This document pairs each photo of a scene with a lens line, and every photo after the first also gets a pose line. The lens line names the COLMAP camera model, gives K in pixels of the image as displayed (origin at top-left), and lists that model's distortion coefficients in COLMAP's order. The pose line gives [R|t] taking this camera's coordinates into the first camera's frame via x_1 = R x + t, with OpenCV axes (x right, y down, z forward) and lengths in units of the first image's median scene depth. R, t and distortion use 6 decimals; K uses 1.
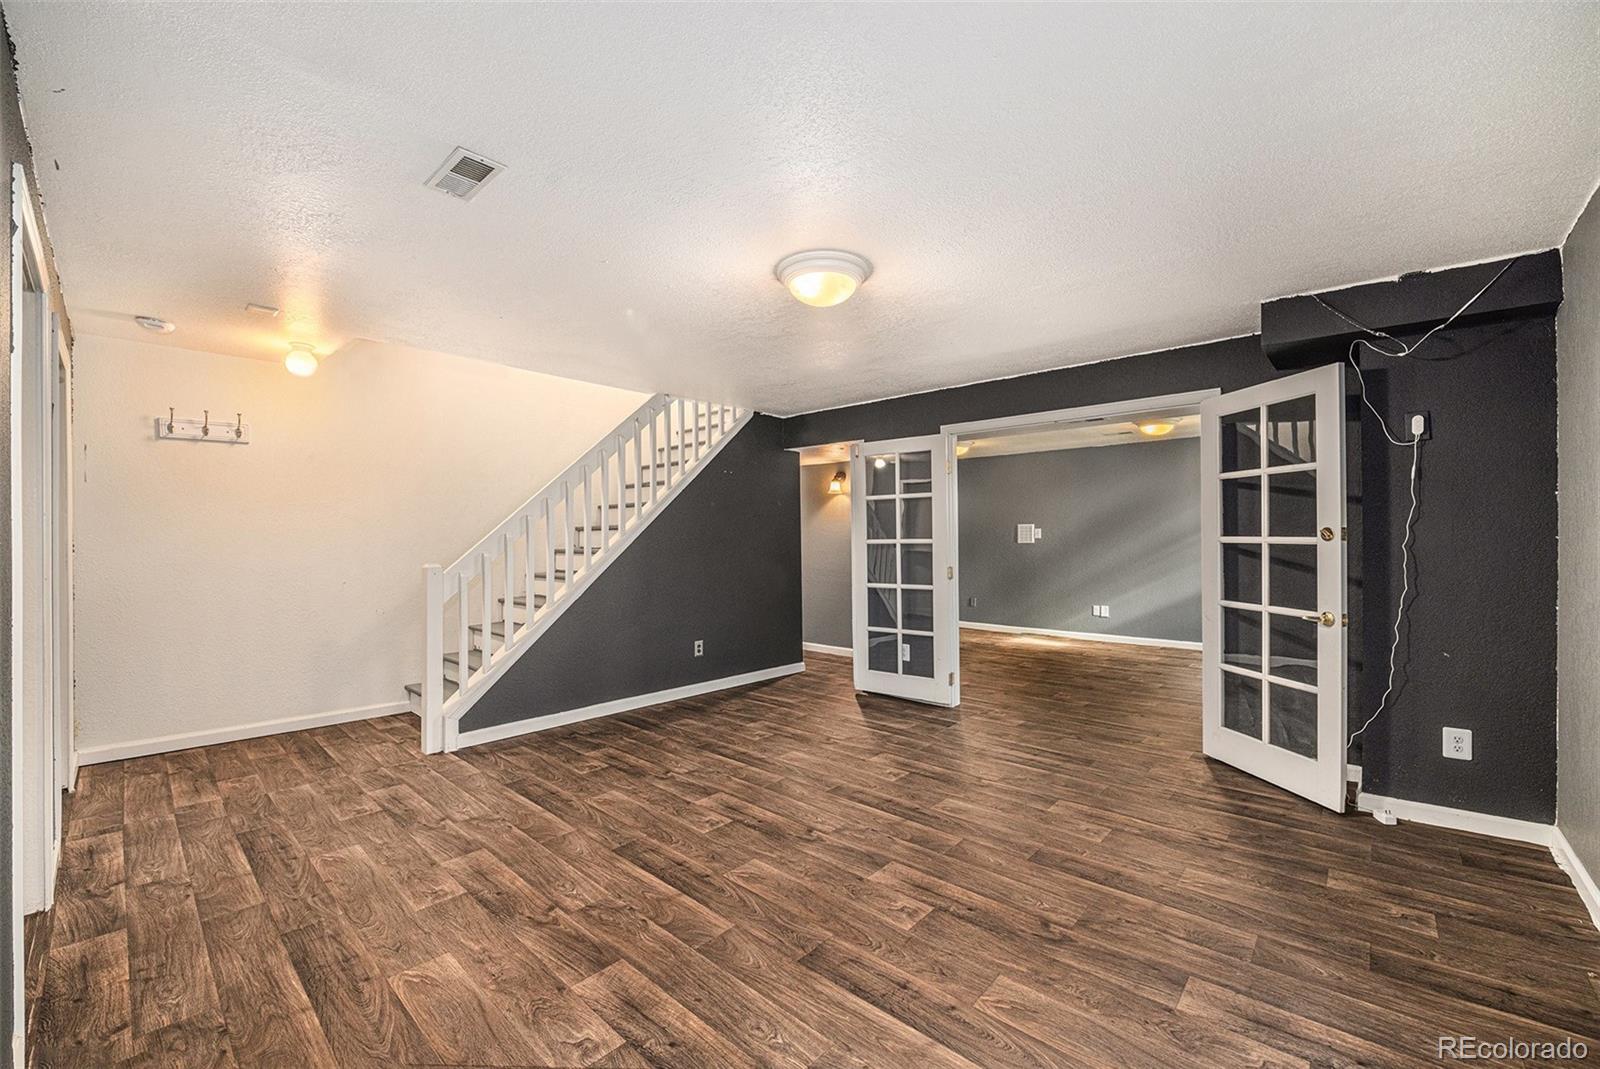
lens RADIAL K [[645.8, 0, 800.1], [0, 645.8, 534.3], [0, 0, 1]] dist [-0.026242, -0.002379]
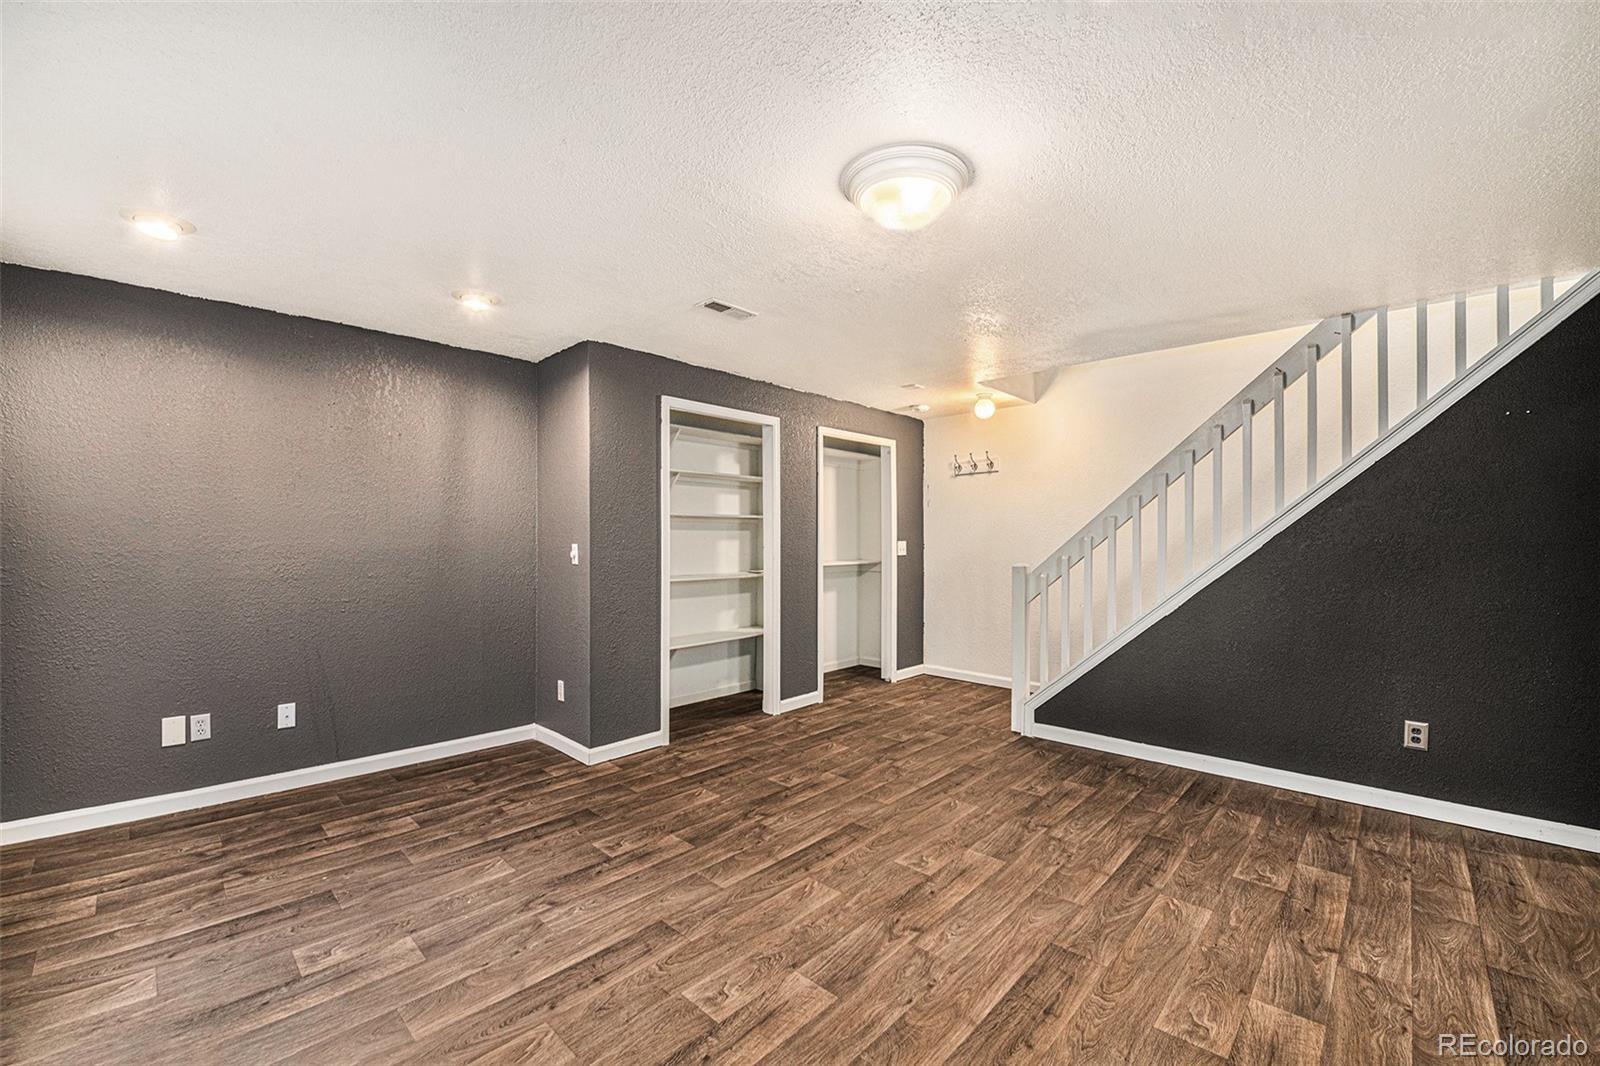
lens RADIAL K [[645.8, 0, 809.5], [0, 645.8, 525.7], [0, 0, 1]] dist [-0.026242, -0.002379]
pose [[-0.012549, -0.017503, -0.999768, 0.661045], [0.002592, 0.999843, -0.017537, -0.002585], [0.999918, -0.002812, -0.012502, 0.748621]]
